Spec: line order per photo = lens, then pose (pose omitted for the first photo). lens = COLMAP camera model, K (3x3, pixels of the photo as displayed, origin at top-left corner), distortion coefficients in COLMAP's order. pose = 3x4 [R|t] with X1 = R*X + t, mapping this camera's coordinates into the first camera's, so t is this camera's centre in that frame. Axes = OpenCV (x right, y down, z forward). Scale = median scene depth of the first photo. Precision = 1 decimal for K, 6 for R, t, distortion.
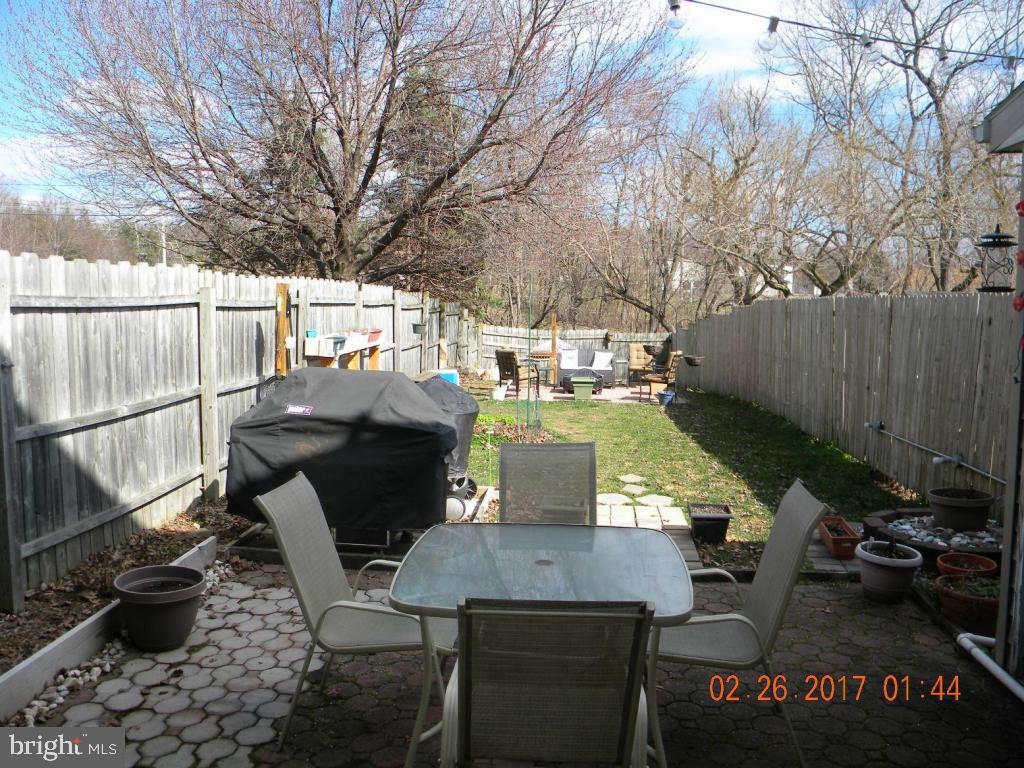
lens RADIAL K [[863.2, 0, 512.0], [0, 863.2, 384.0], [0, 0, 1]] dist [-0.198919, 0.149318]
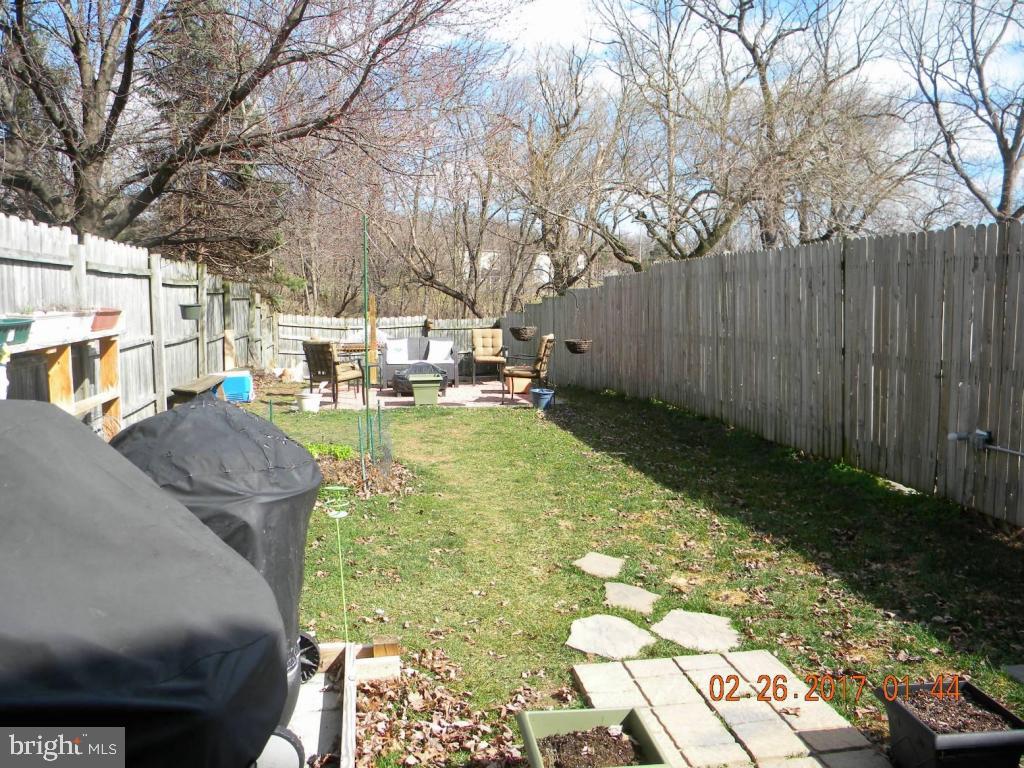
lens RADIAL K [[863.2, 0, 512.0], [0, 863.2, 384.0], [0, 0, 1]] dist [-0.198919, 0.149318]
pose [[0.970933, -0.042482, 0.235552, -0.018004], [0.040622, 0.999093, 0.012745, -0.005640], [-0.235879, -0.002806, 0.971778, 0.253815]]
